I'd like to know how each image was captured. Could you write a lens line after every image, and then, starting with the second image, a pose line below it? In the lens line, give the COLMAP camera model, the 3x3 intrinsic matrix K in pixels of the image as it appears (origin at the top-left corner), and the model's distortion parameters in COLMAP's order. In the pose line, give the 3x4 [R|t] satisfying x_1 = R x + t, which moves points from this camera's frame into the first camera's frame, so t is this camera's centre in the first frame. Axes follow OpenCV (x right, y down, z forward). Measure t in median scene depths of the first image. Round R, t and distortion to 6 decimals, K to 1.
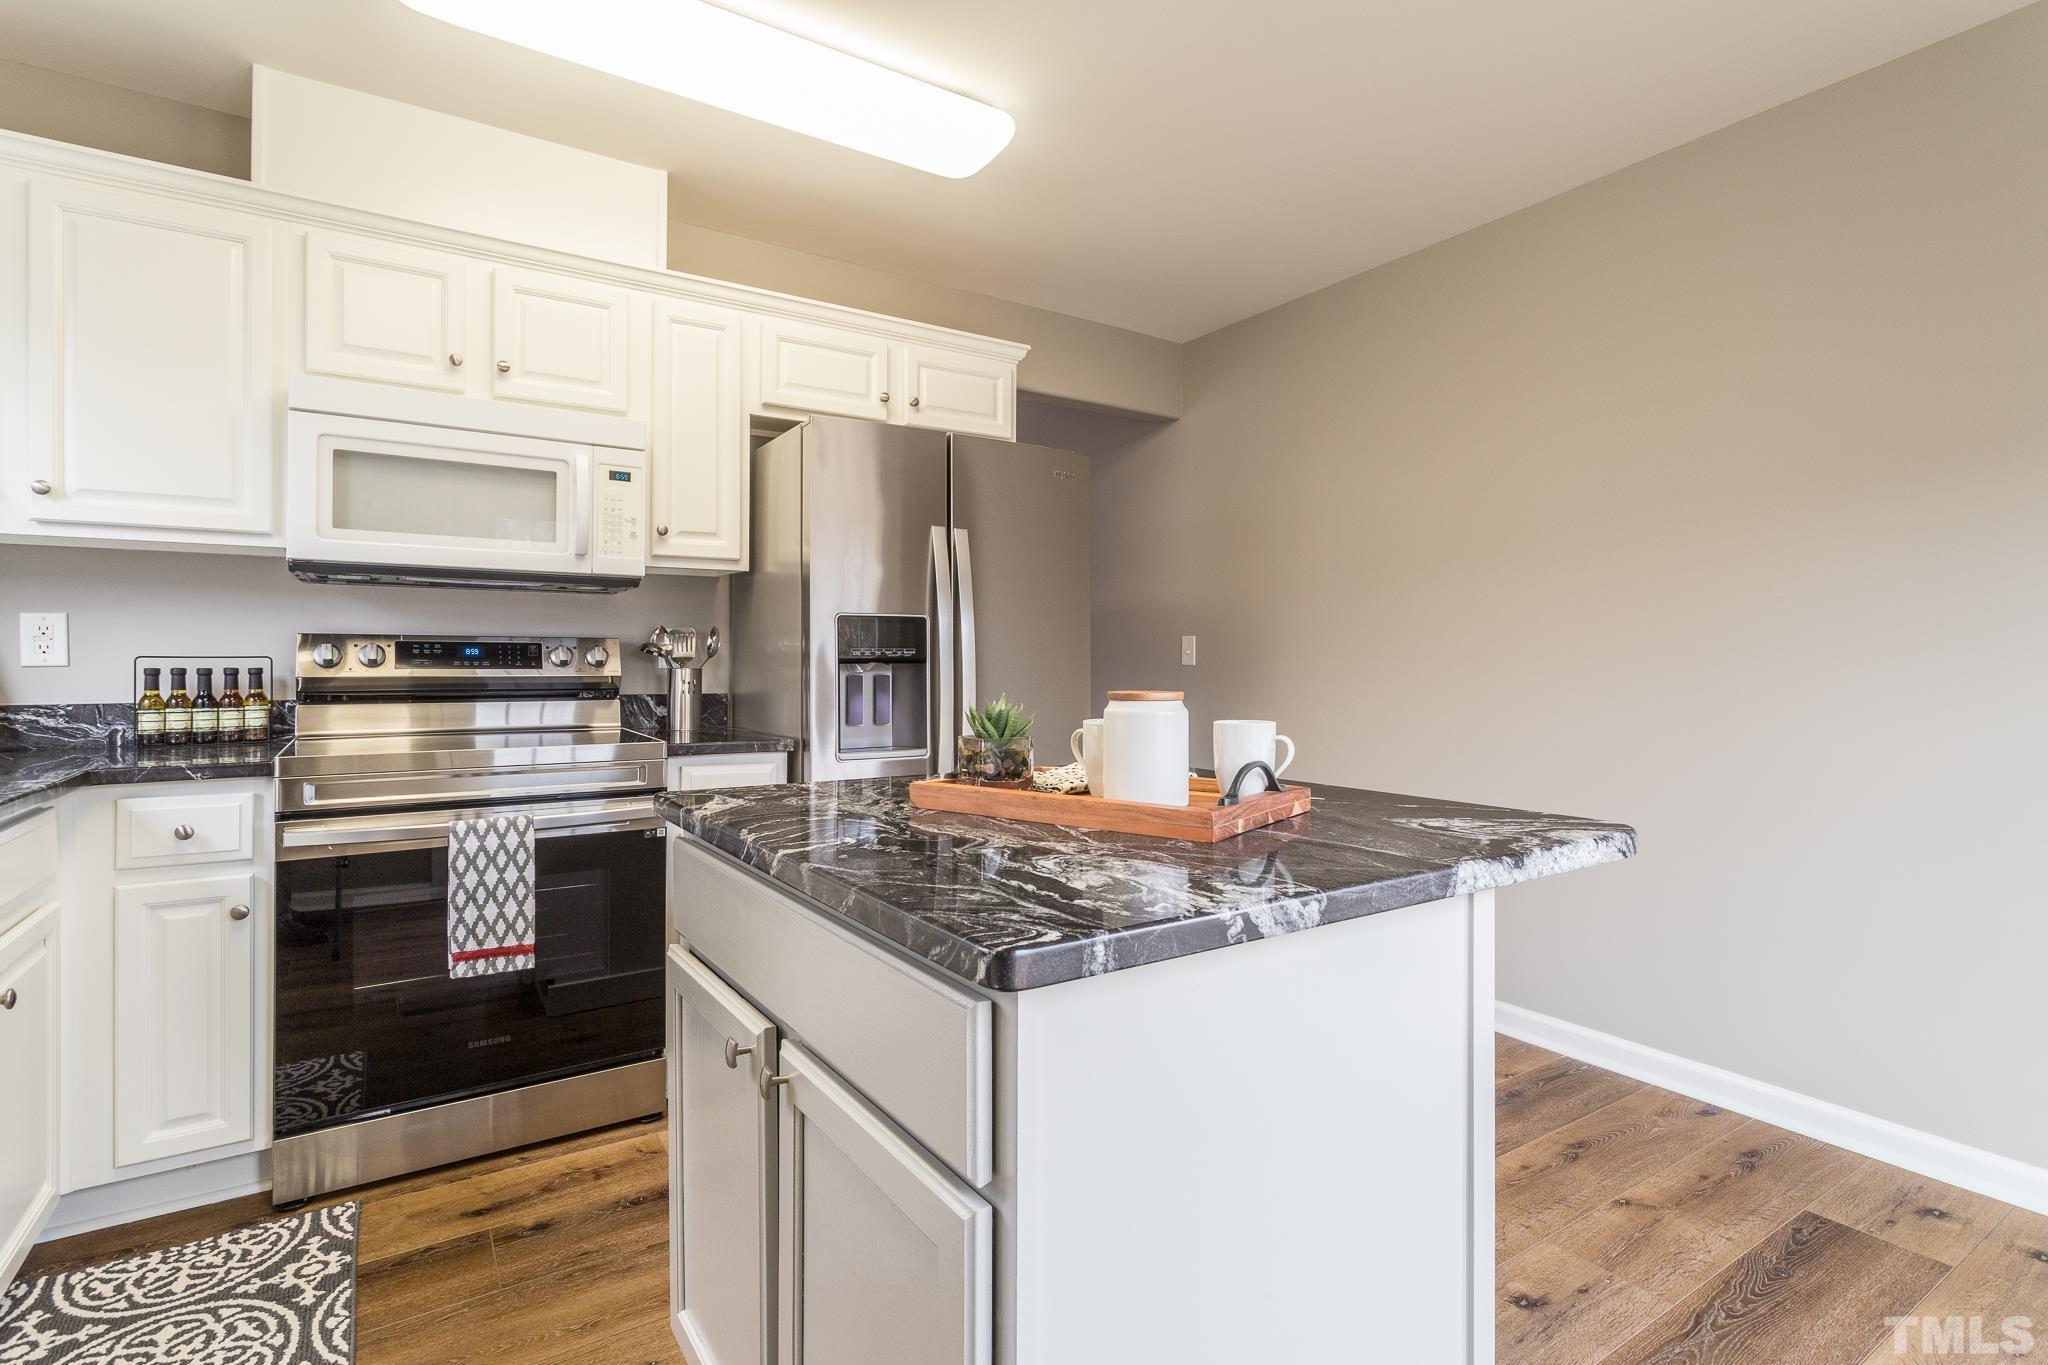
lens RADIAL K [[975.3, 0, 1030.8], [0, 975.3, 668.7], [0, 0, 1]] dist [-0.002206, 0.004536]
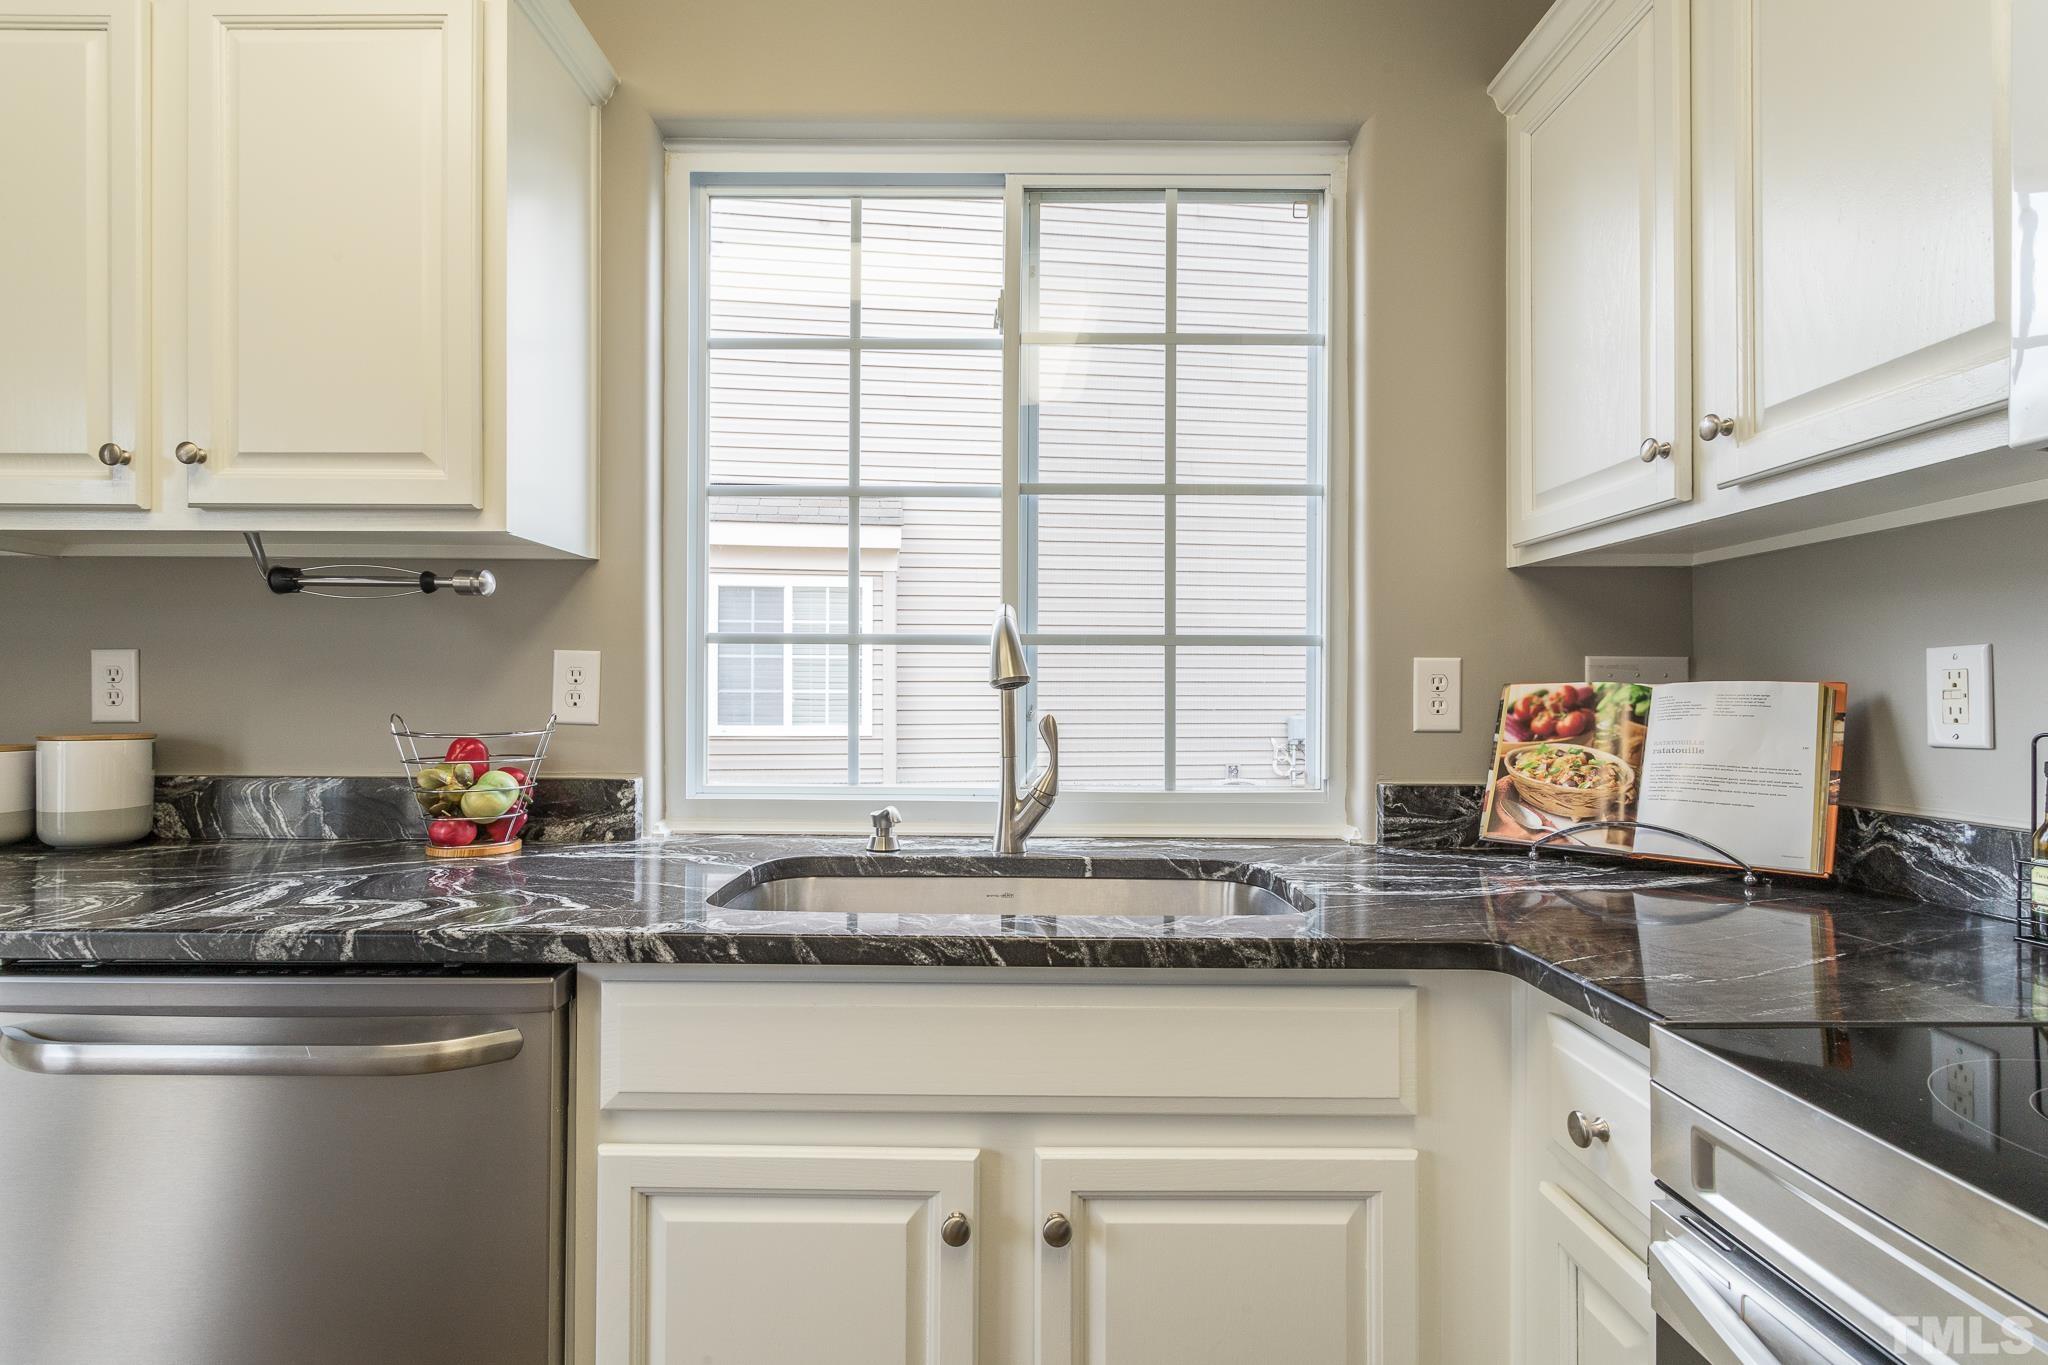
lens RADIAL K [[975.3, 0, 1027.4], [0, 975.3, 691.2], [0, 0, 1]] dist [-0.002206, 0.004536]
pose [[-0.547847, -0.006536, -0.836553, -0.279924], [-0.013321, 0.999911, 0.000912, -0.025188], [0.836472, 0.011643, -0.547886, 0.823510]]
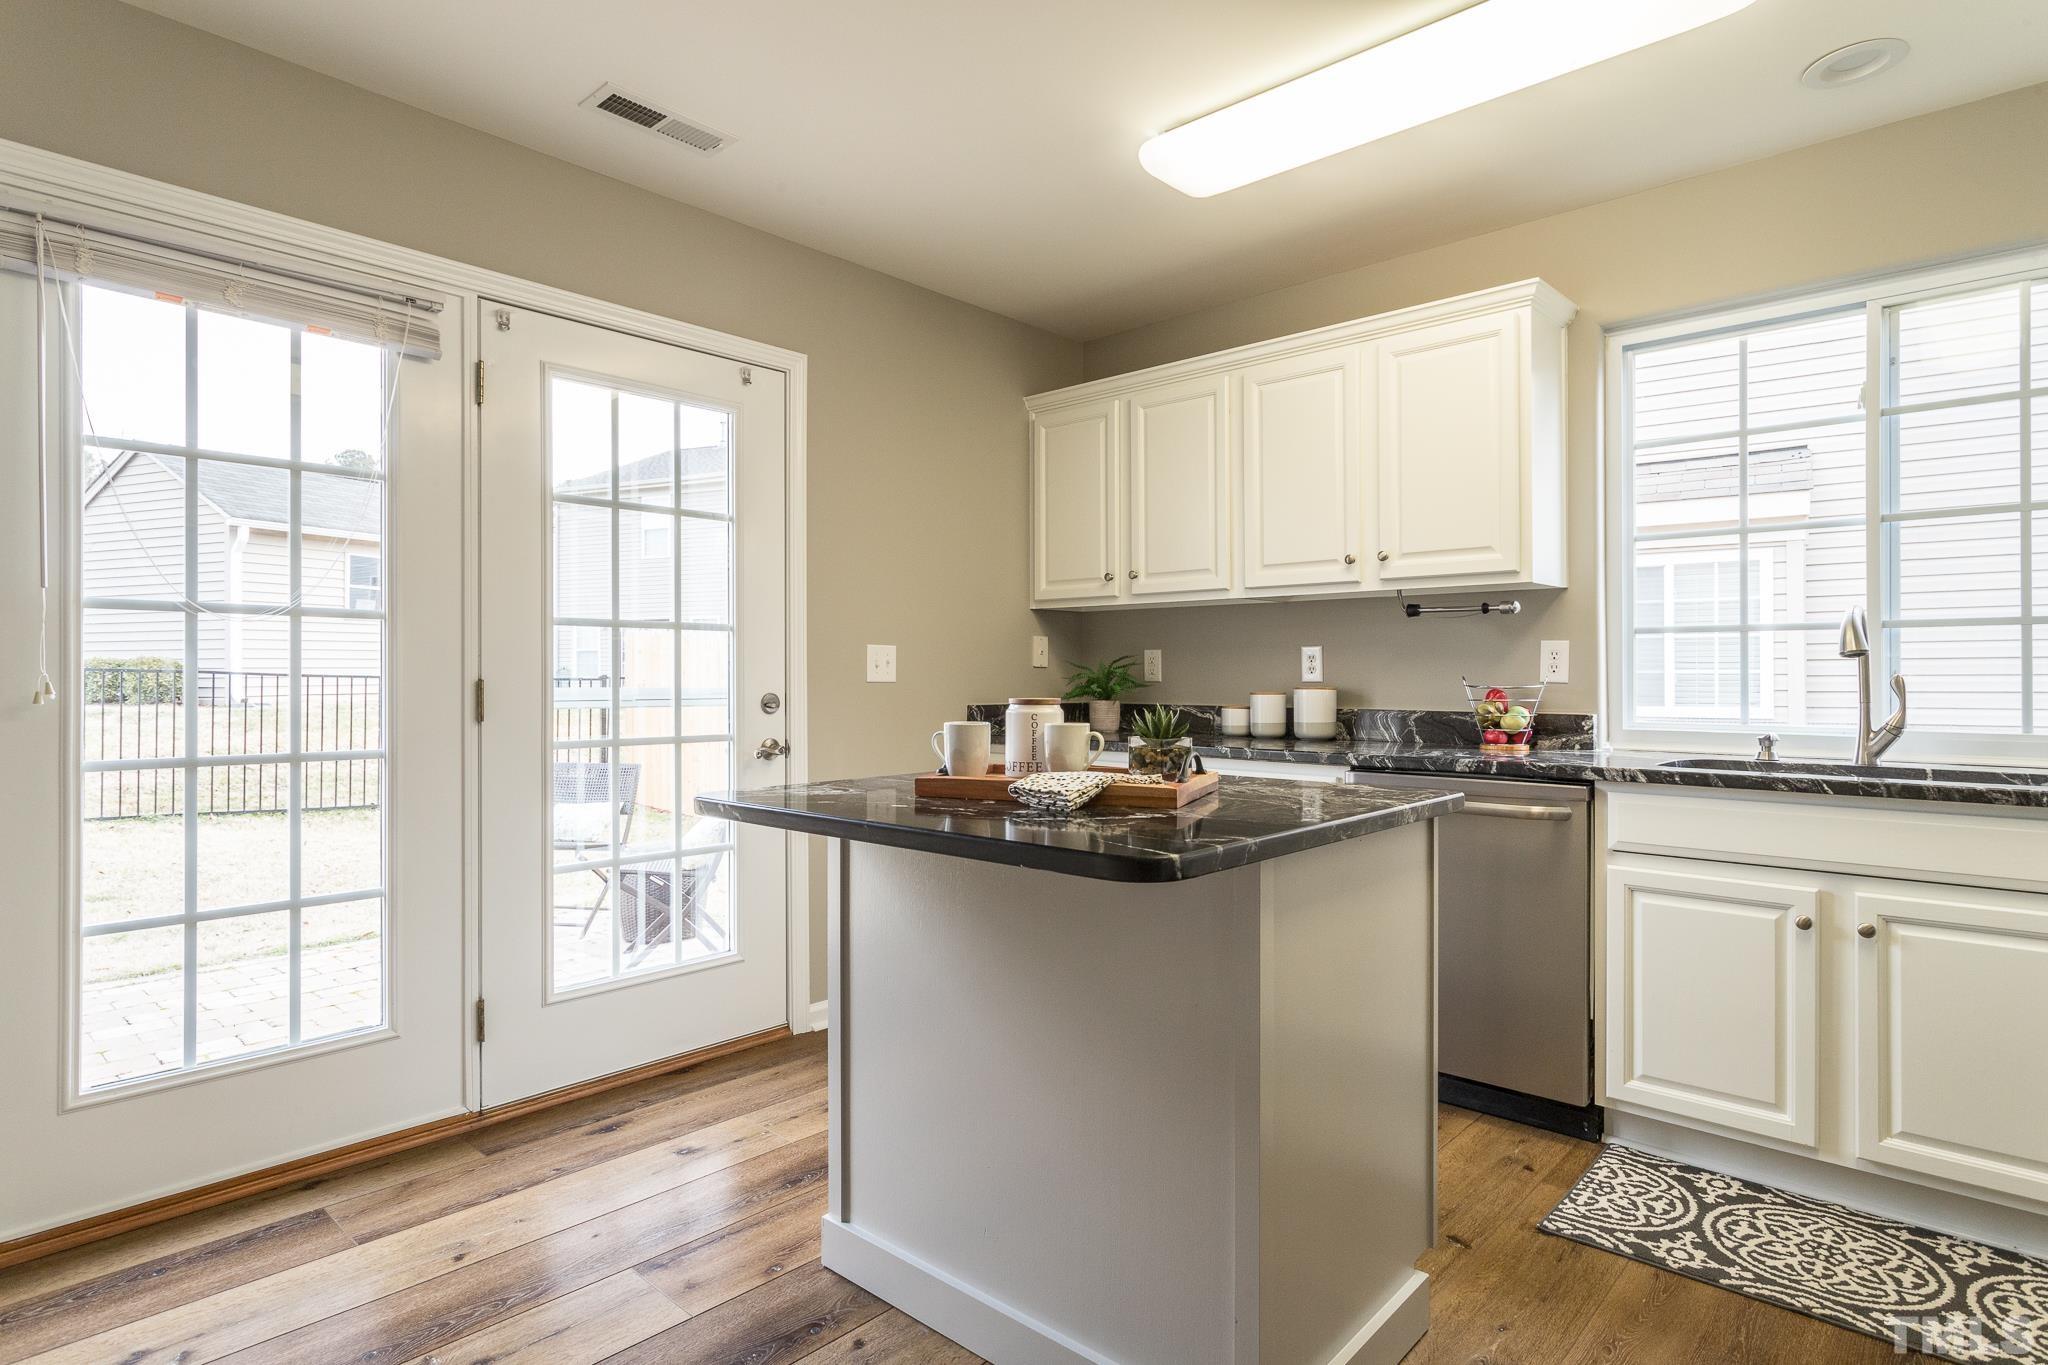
lens RADIAL K [[1130.3, 0, 981.0], [0, 1130.3, 667.0], [0, 0, 1]] dist [0.001652, -0.000410]
pose [[-0.977166, -0.004638, -0.212425, 0.287652], [-0.004673, 0.999989, -0.000342, -0.012786], [0.212424, 0.000659, -0.977177, 1.373378]]
